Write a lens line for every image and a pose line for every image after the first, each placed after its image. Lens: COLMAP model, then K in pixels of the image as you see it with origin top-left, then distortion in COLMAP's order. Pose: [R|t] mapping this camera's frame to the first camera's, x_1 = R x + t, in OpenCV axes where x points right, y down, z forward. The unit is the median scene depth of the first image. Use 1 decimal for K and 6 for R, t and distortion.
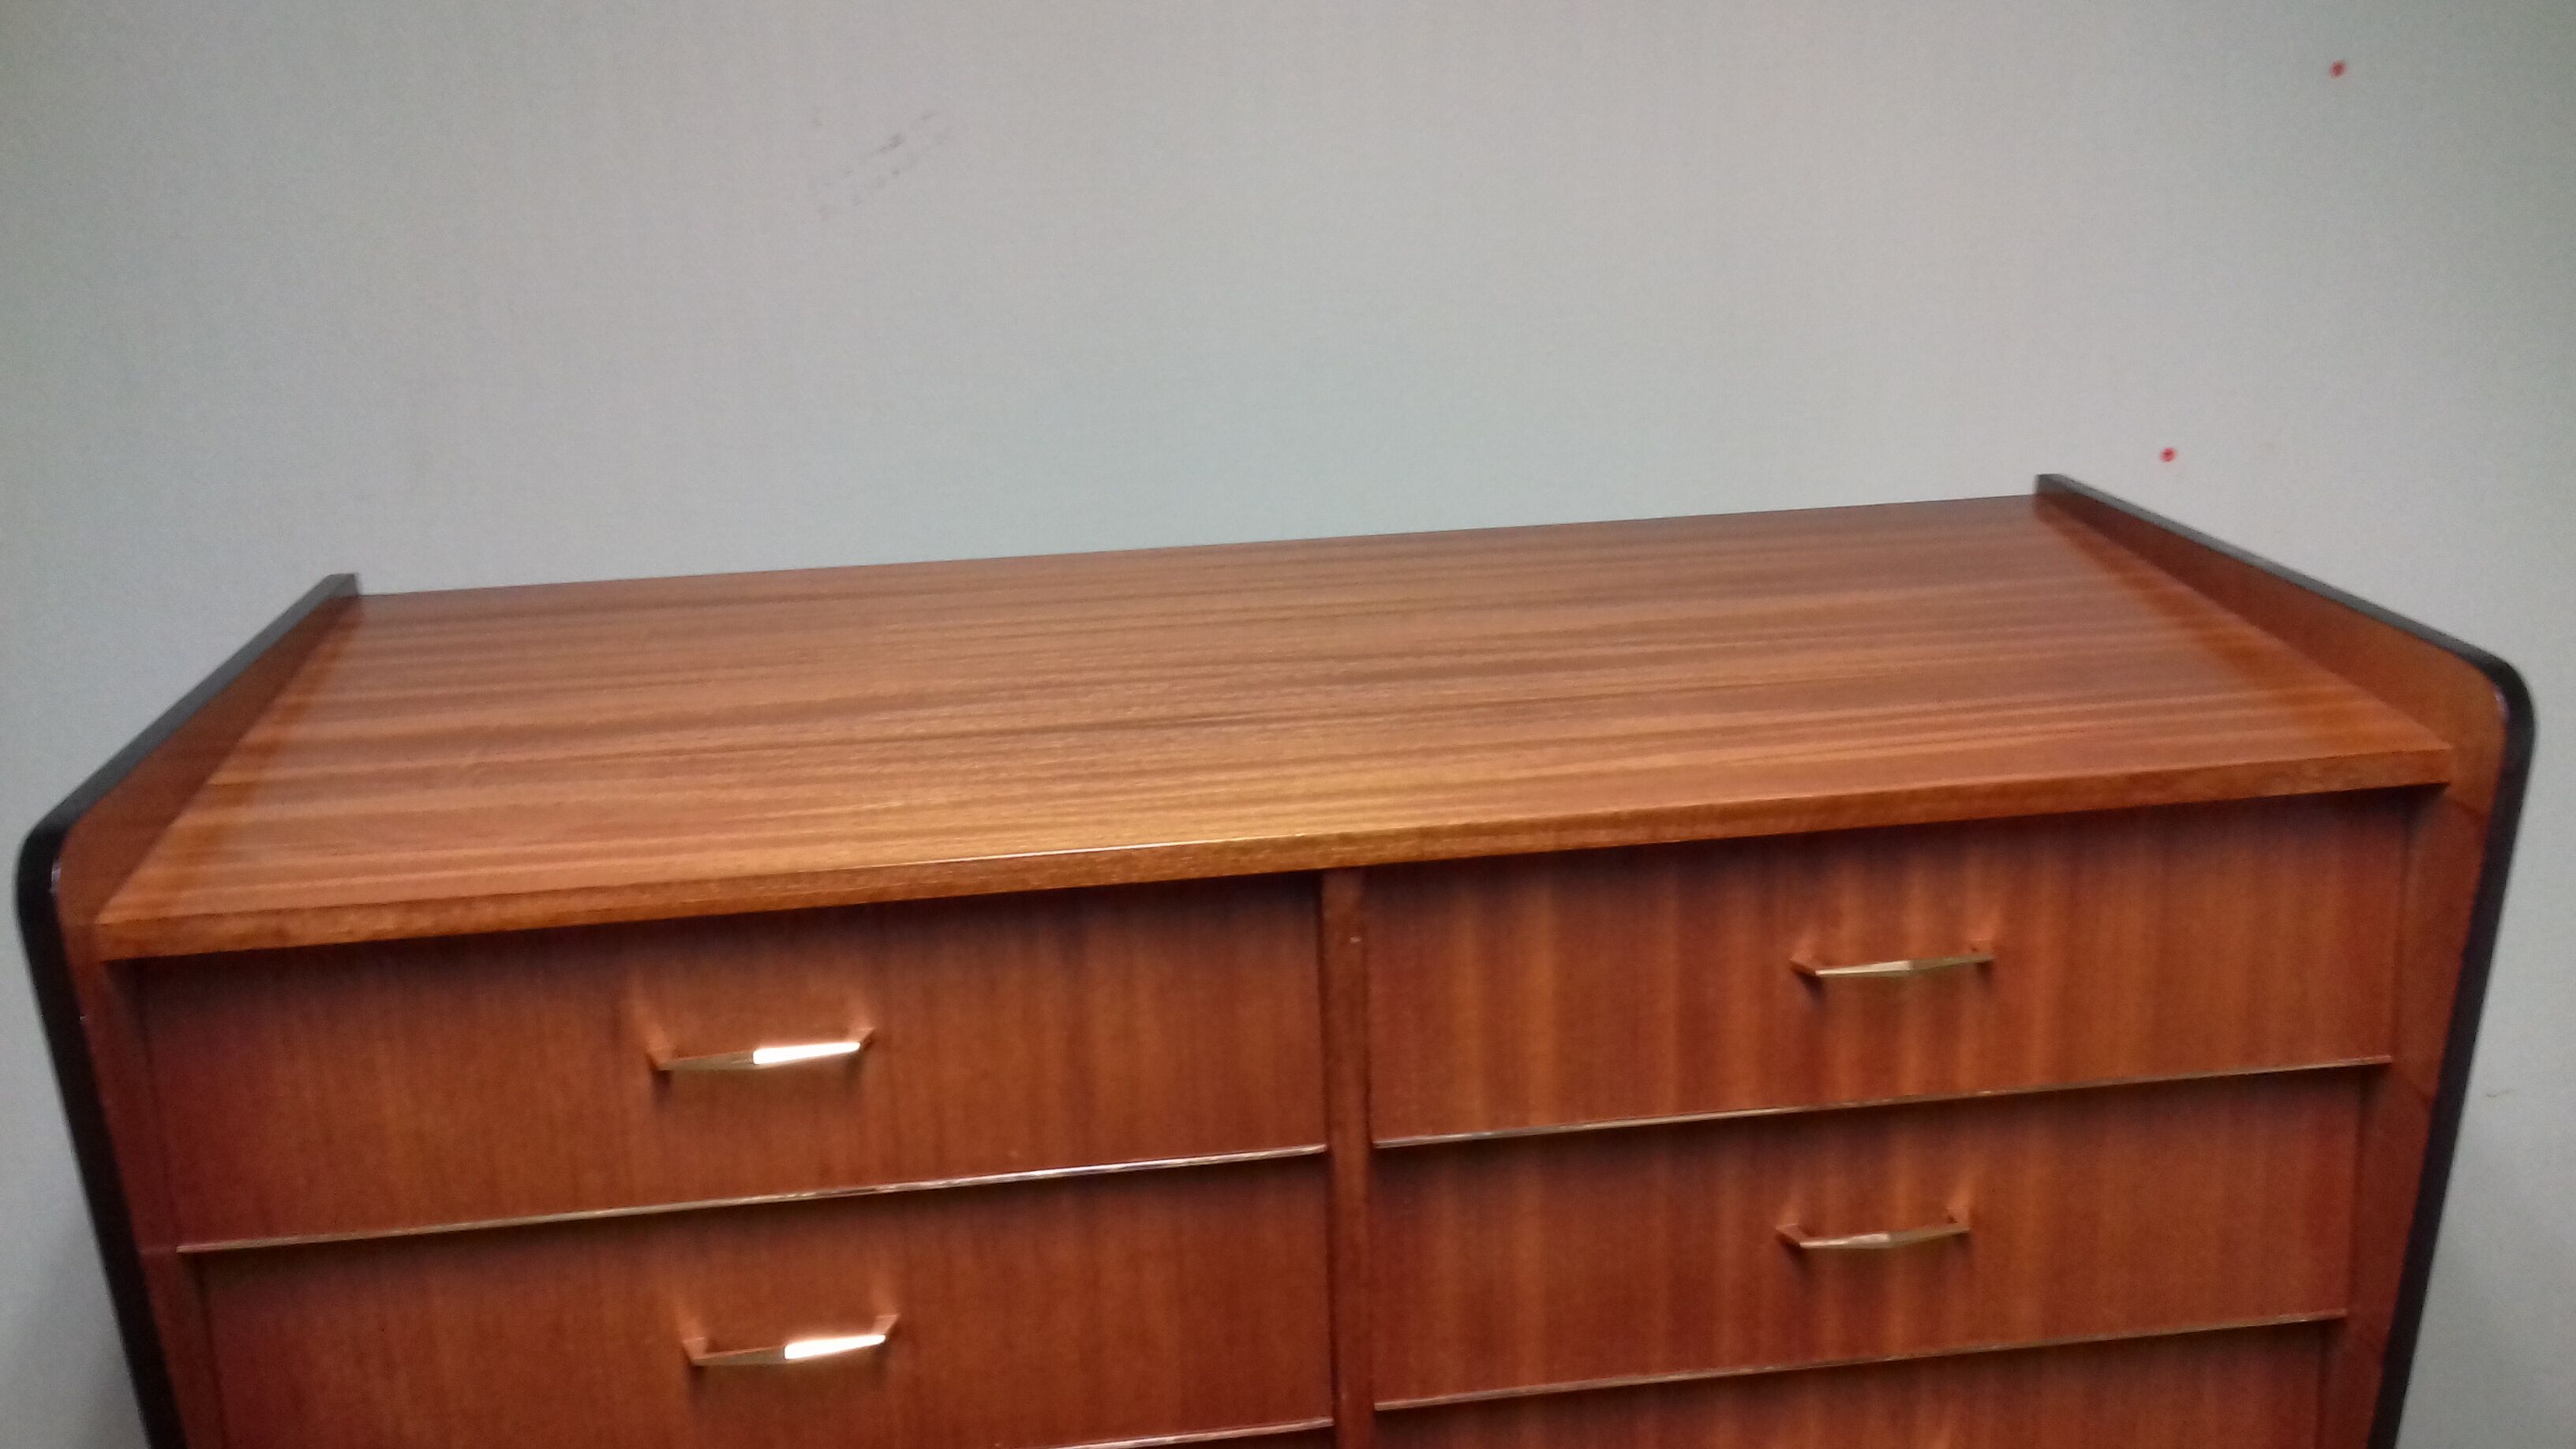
lens RADIAL K [[2371.9, 0, 1351.7], [0, 2371.9, 717.1], [0, 0, 1]] dist [0.109389, -0.228940]
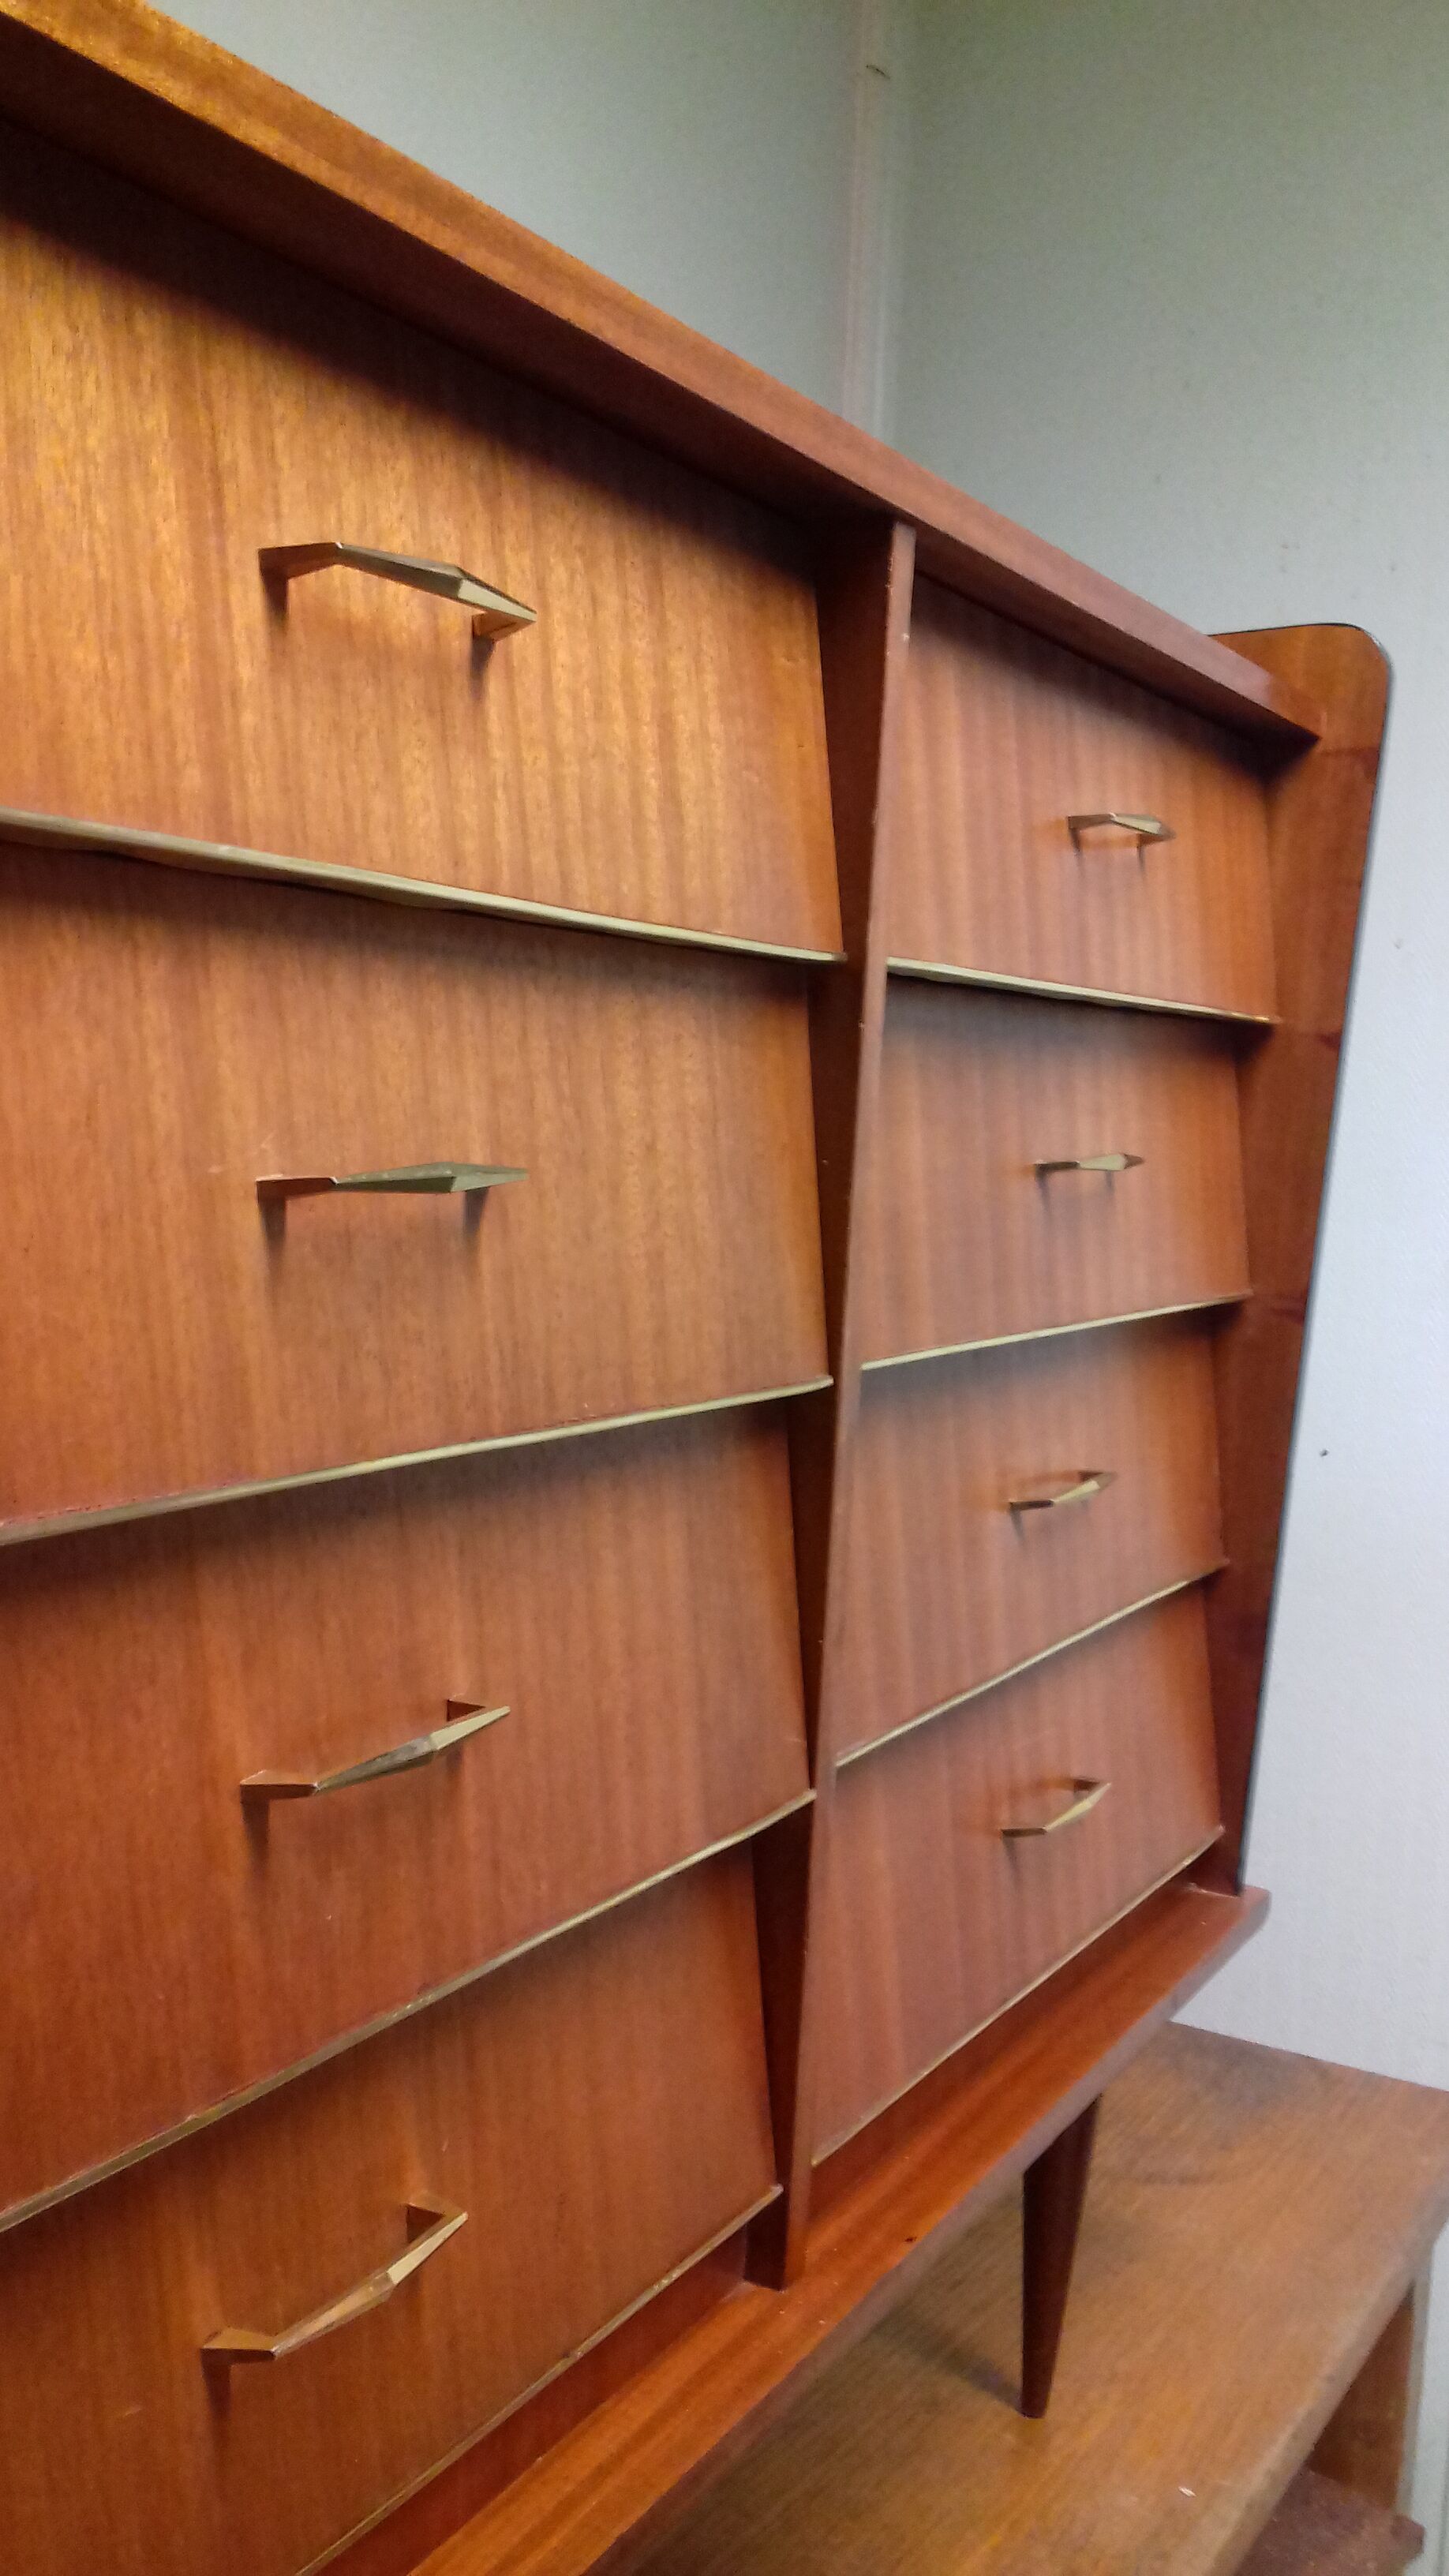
lens RADIAL K [[2354.8, 0, 724.8], [0, 2354.8, 1324.0], [0, 0, 1]] dist [0.109346, -0.211094]
pose [[0.603548, -0.034767, 0.796568, -0.628873], [0.214201, 0.969392, -0.119986, 0.373972], [-0.768016, 0.243043, 0.592522, 0.620125]]
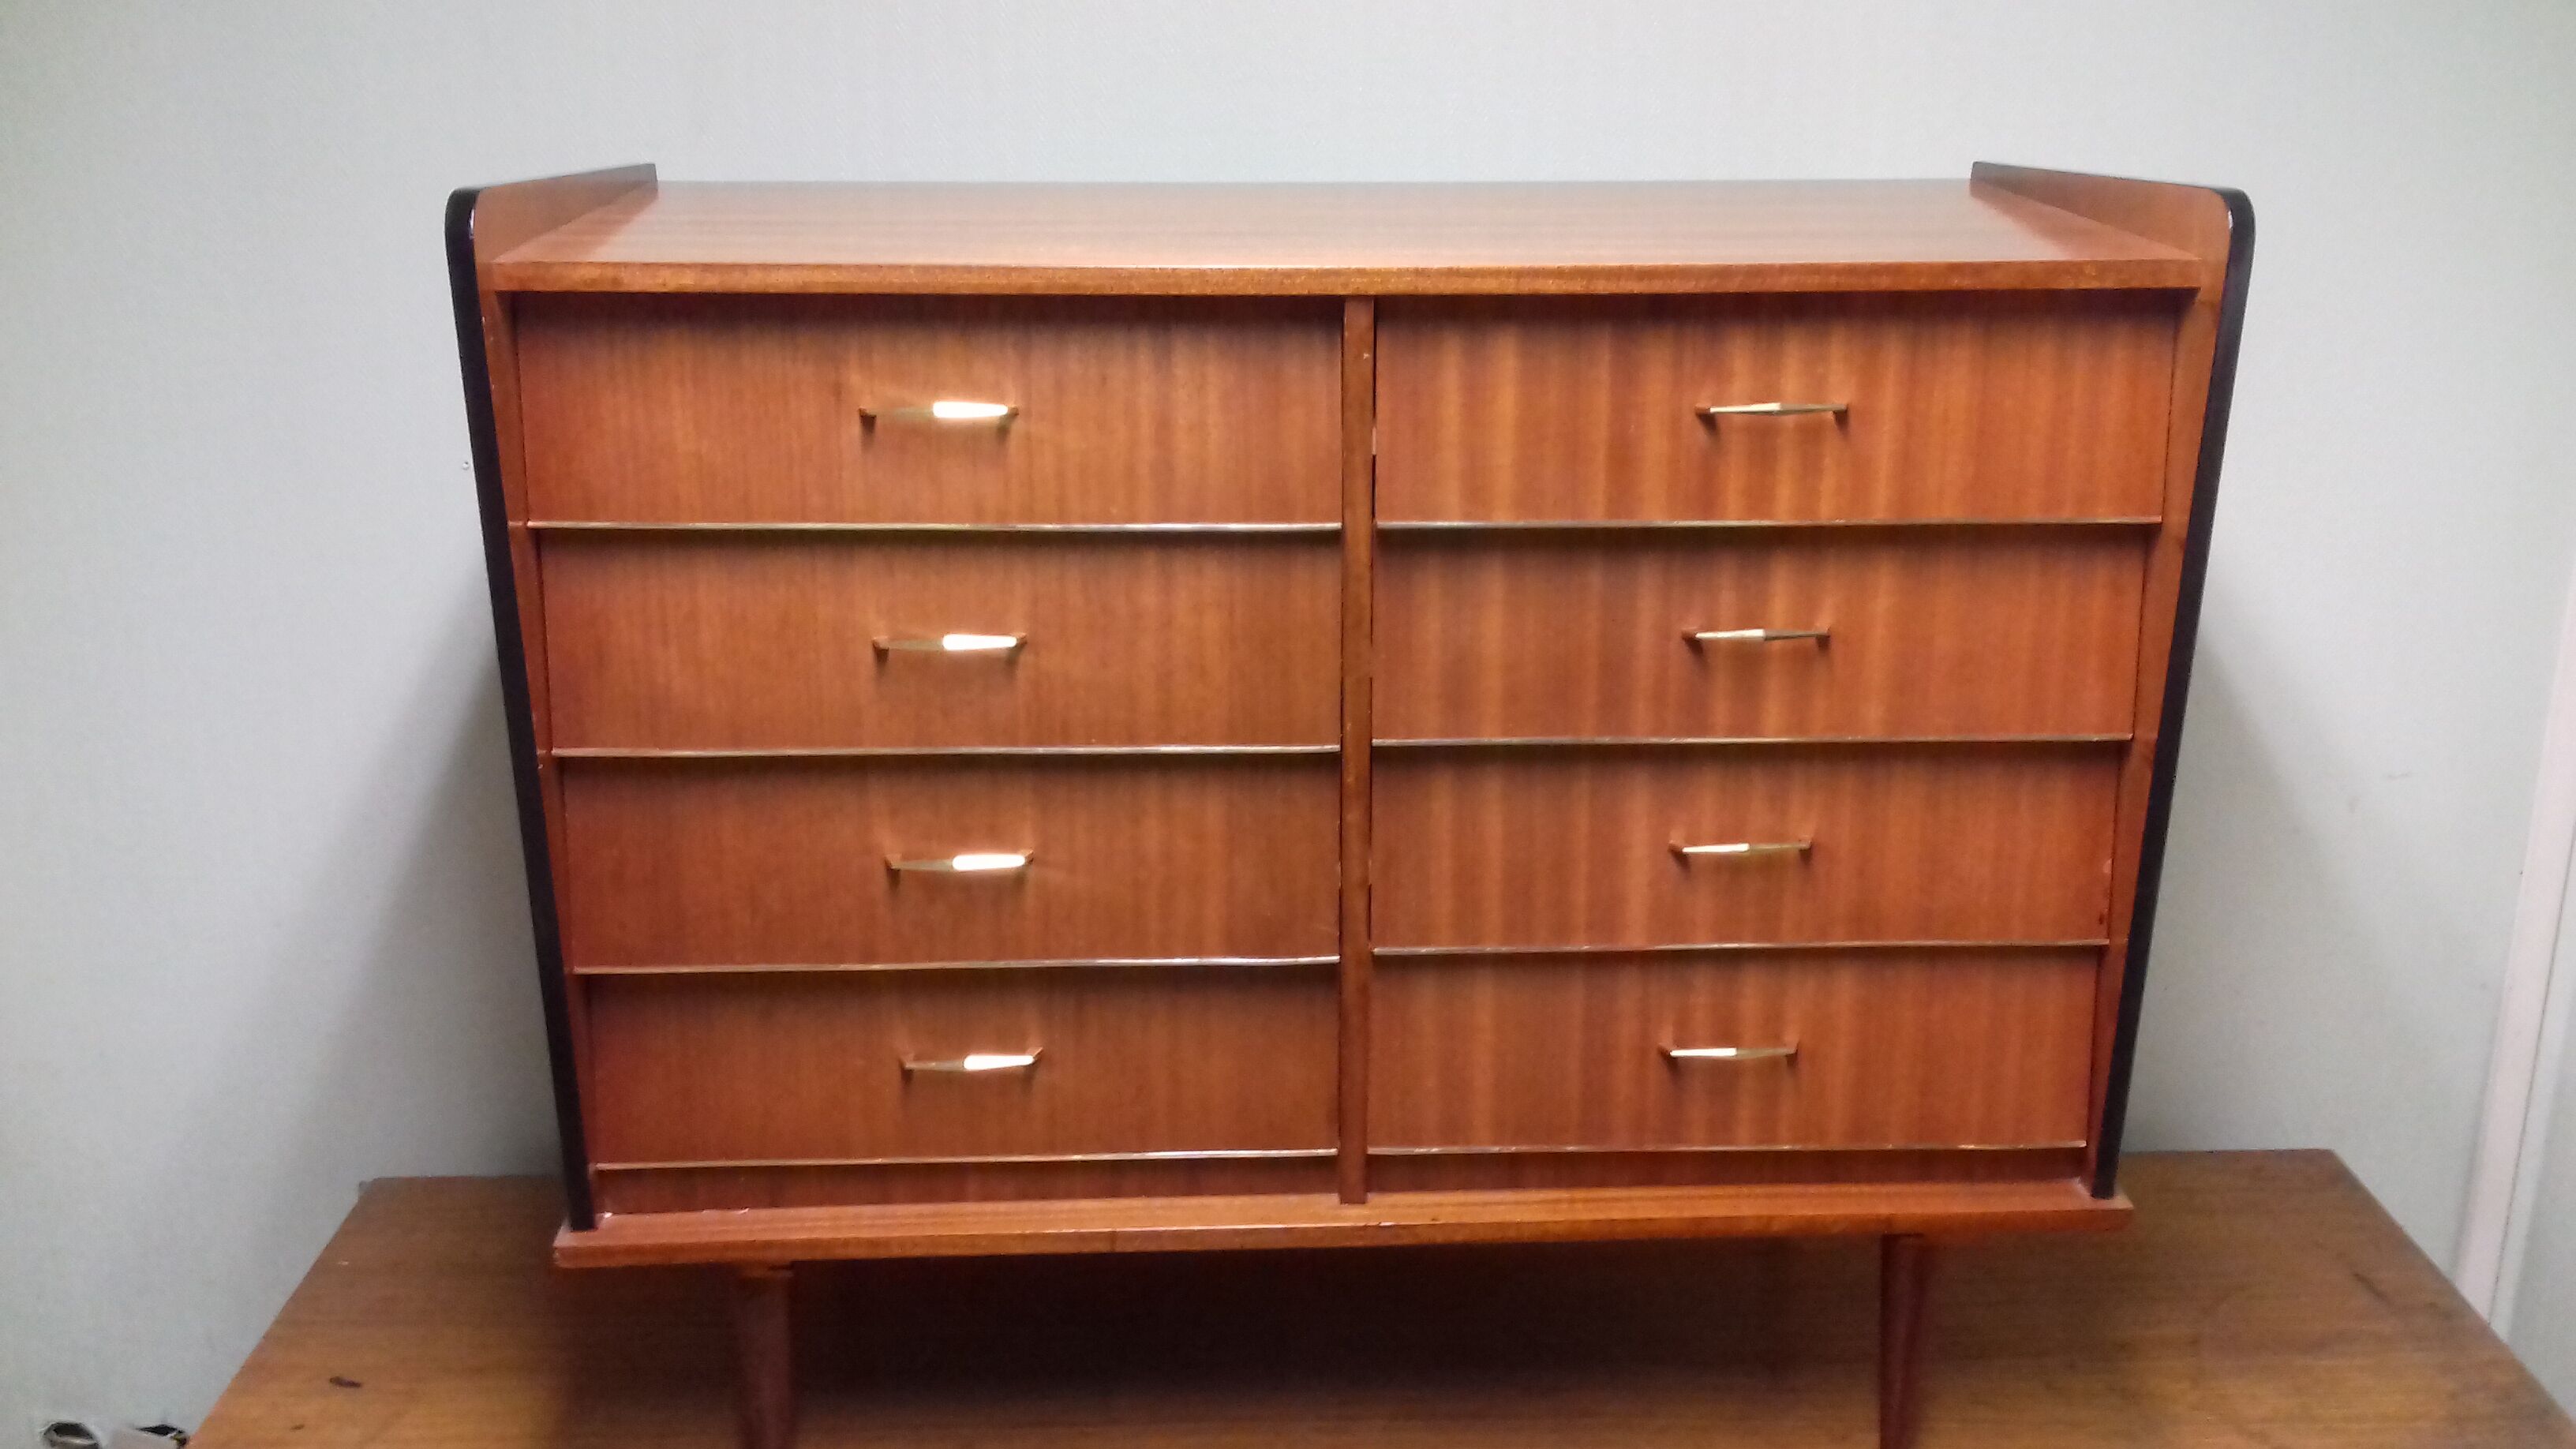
lens RADIAL K [[2371.9, 0, 1351.7], [0, 2371.9, 717.1], [0, 0, 1]] dist [0.109389, -0.228940]
pose [[0.995715, 0.051588, -0.076747, 0.105232], [-0.053754, 0.998205, -0.026425, 0.326491], [0.075246, 0.030437, 0.996700, -0.350618]]
